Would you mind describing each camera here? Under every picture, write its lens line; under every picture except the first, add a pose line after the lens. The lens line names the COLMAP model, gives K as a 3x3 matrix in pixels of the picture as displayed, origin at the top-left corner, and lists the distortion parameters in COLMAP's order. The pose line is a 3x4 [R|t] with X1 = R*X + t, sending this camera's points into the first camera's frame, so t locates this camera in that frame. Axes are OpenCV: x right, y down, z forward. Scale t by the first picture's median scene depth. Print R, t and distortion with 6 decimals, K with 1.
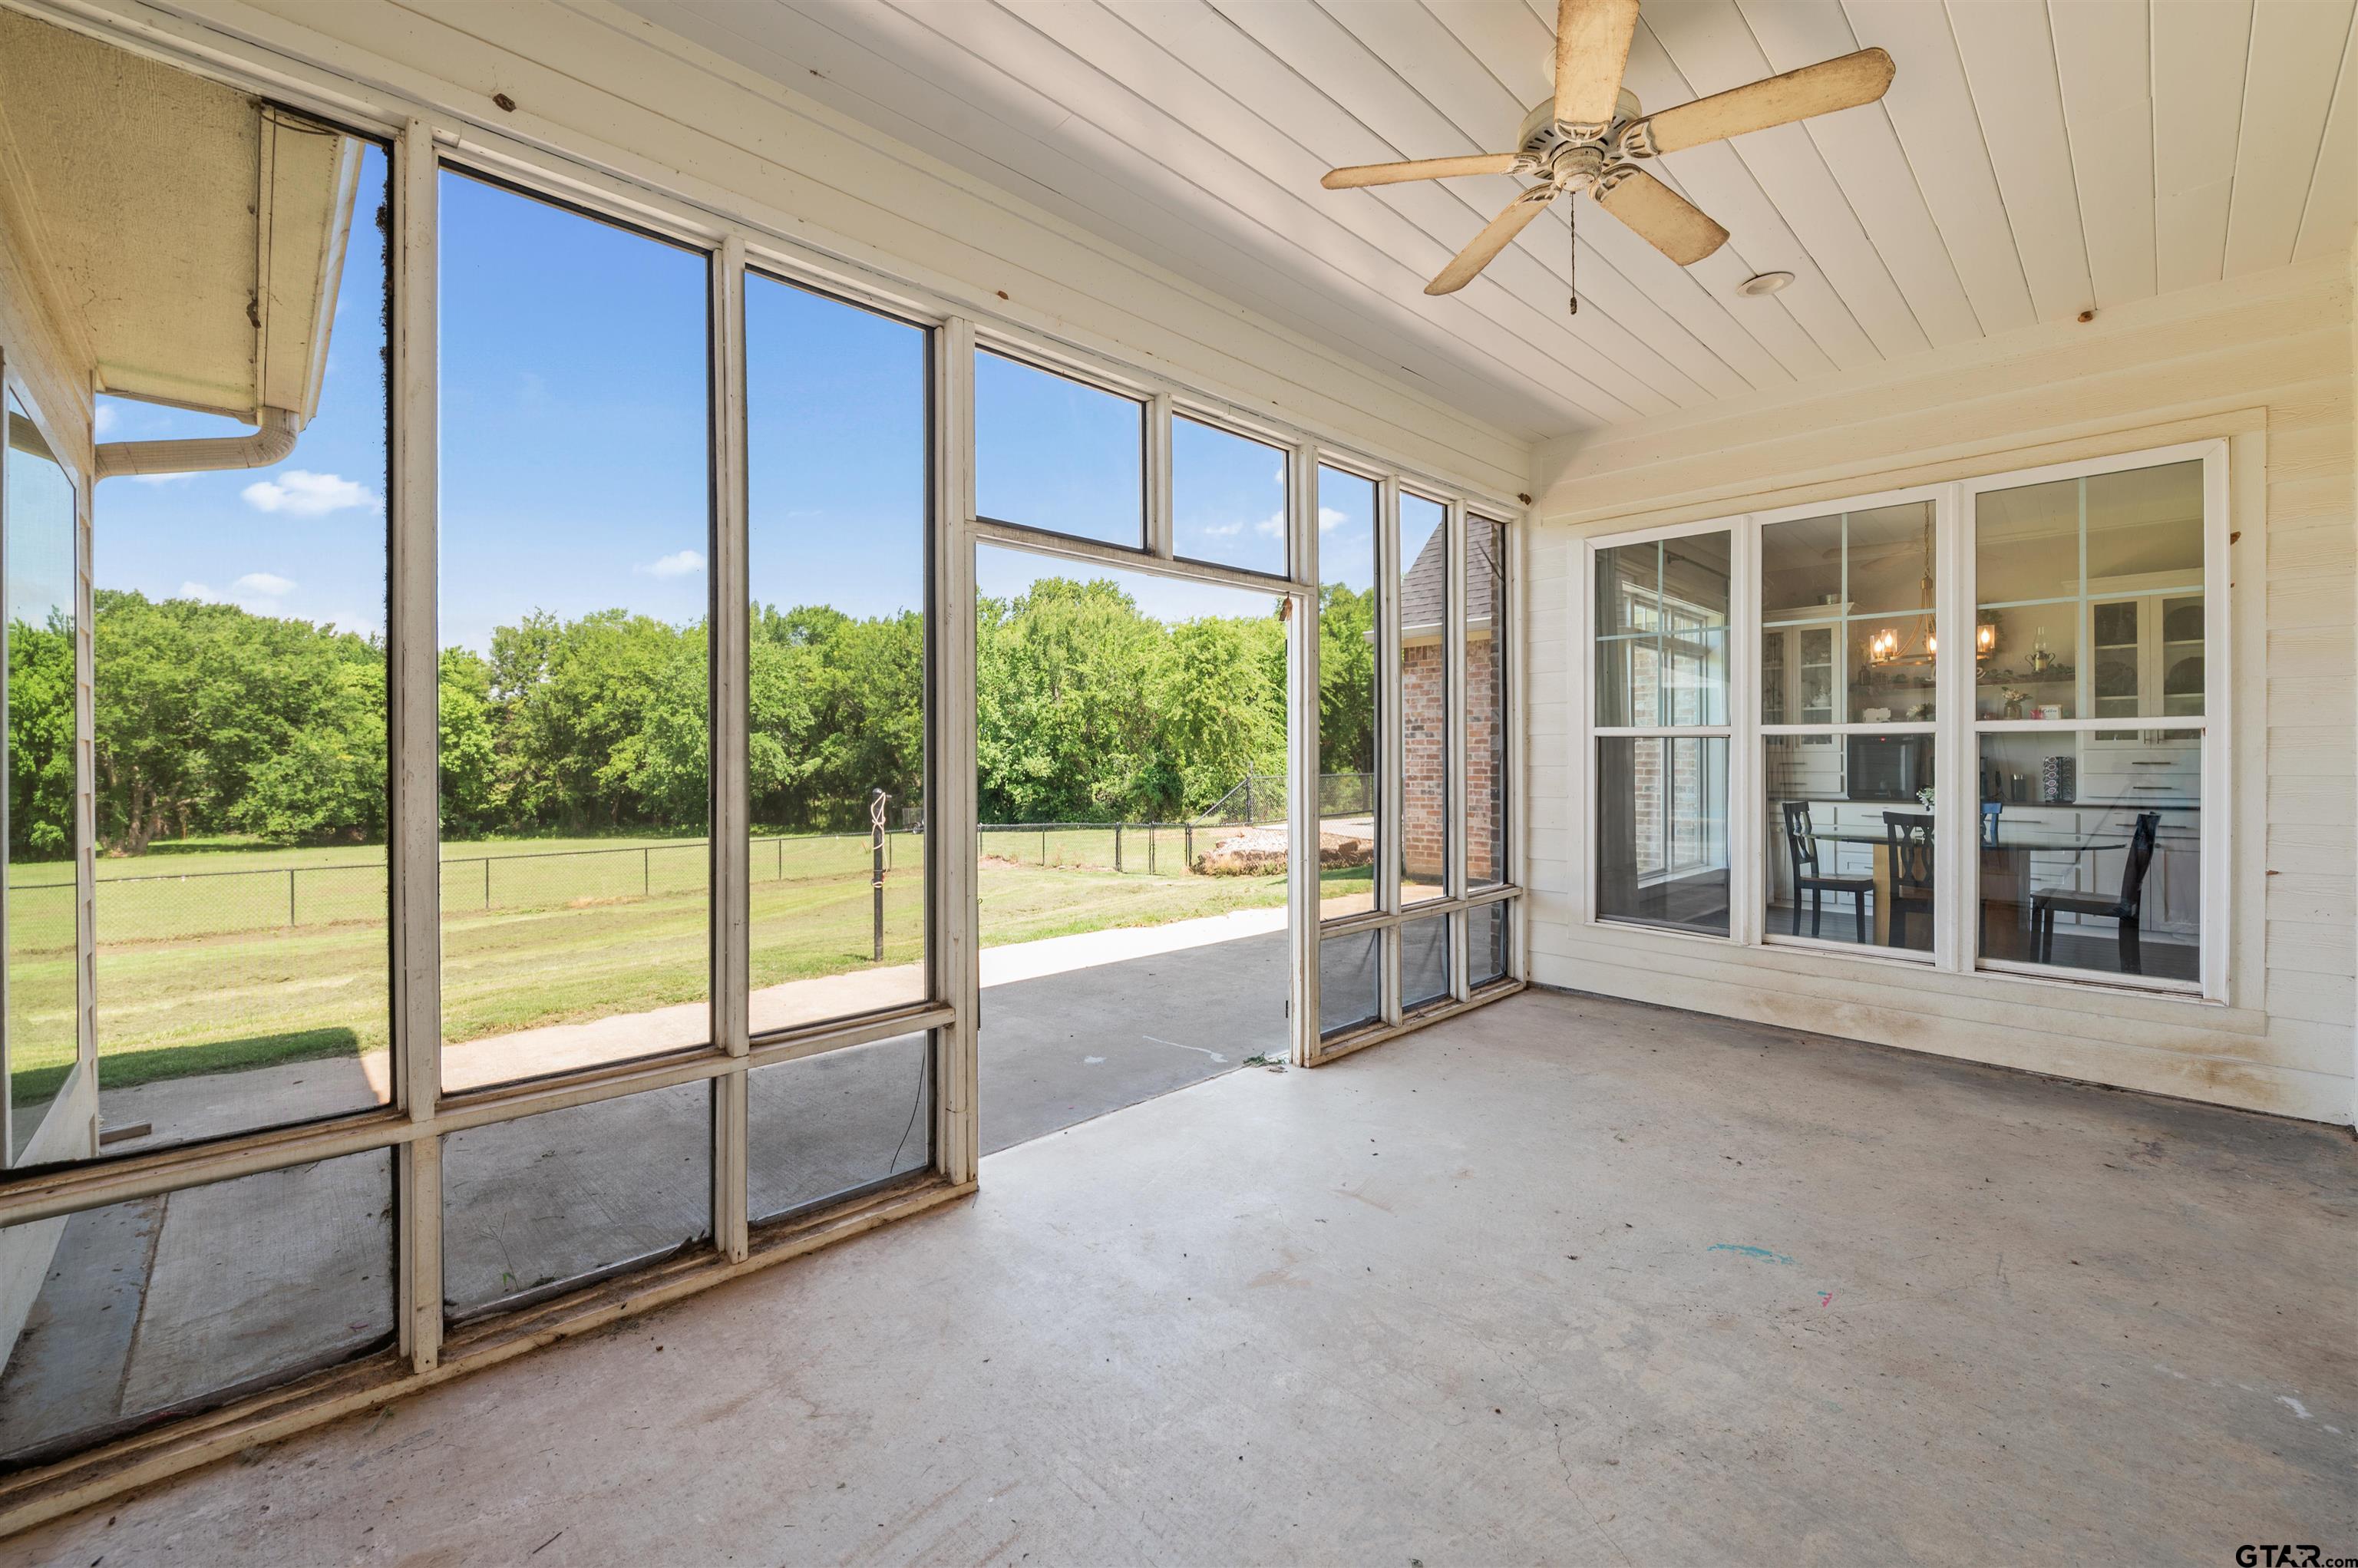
lens RADIAL K [[952.2, 0, 1210.2], [0, 952.2, 768.9], [0, 0, 1]] dist [-0.007829, -0.000033]
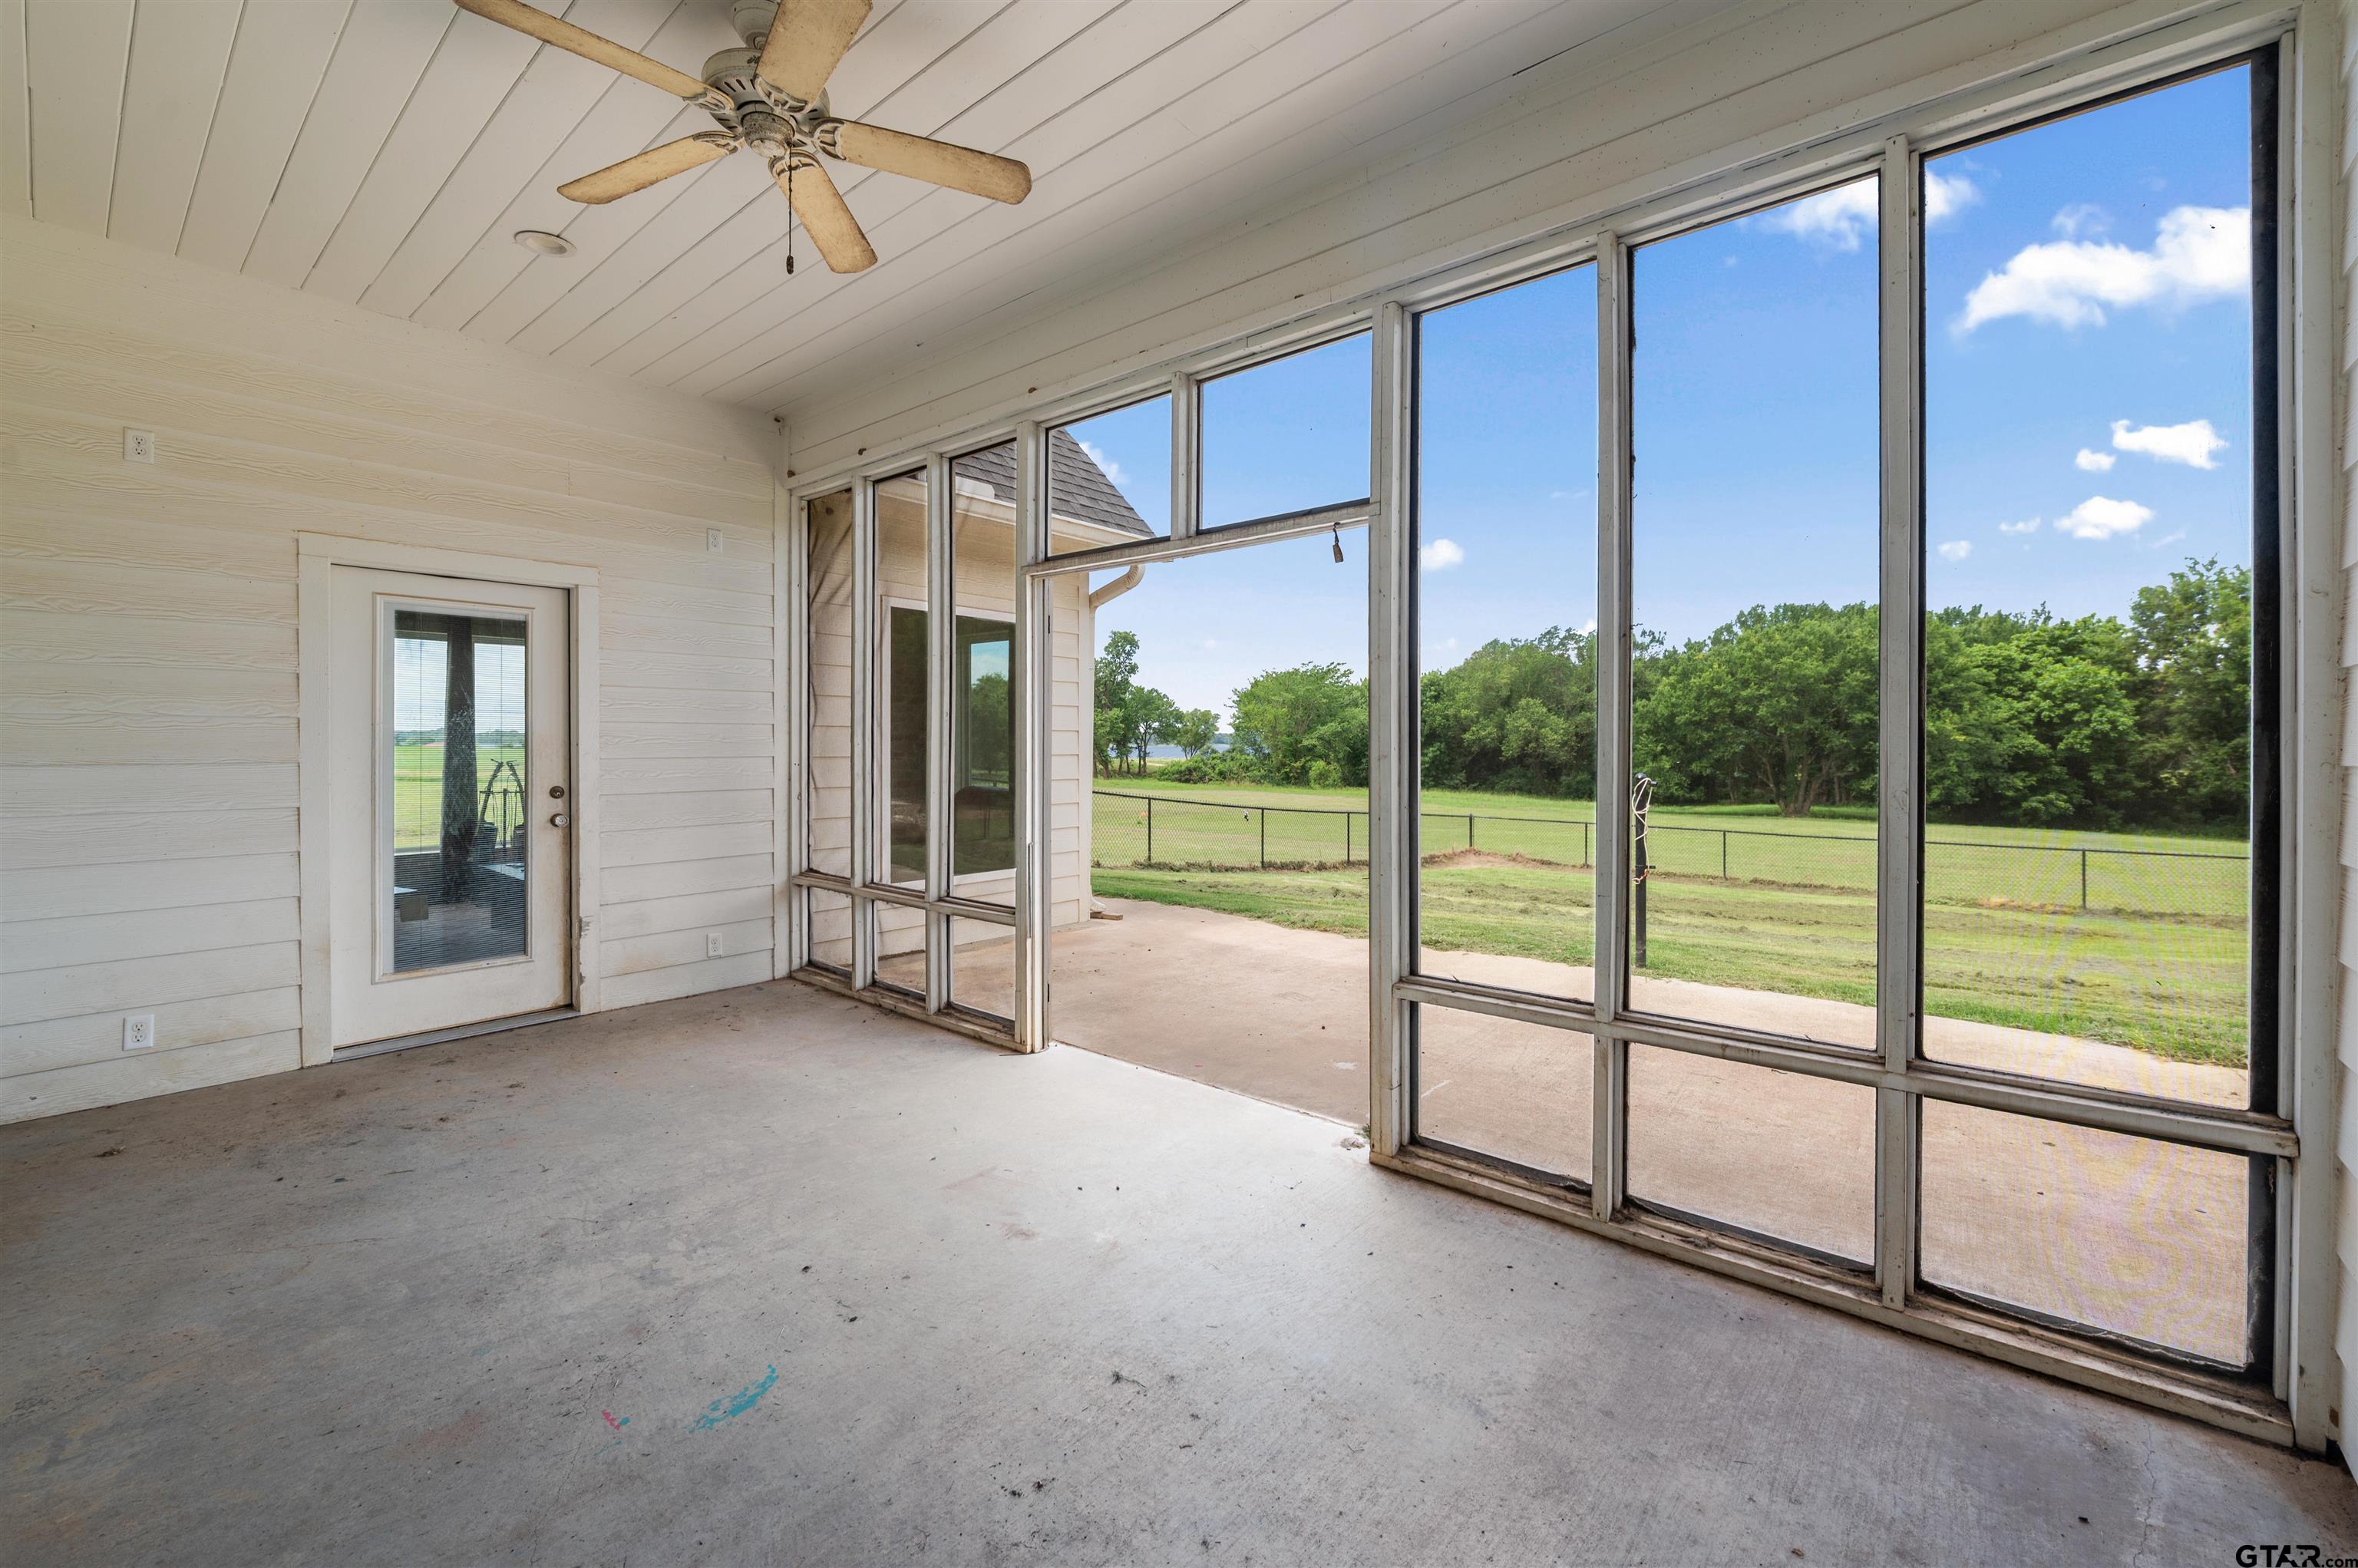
lens RADIAL K [[952.2, 0, 1132.2], [0, 952.2, 741.0], [0, 0, 1]] dist [-0.007829, -0.000033]
pose [[0.065422, 0.002244, -0.997855, 0.796953], [-0.010326, 0.999945, 0.001571, -0.006512], [0.997804, 0.010201, 0.065441, 0.748352]]
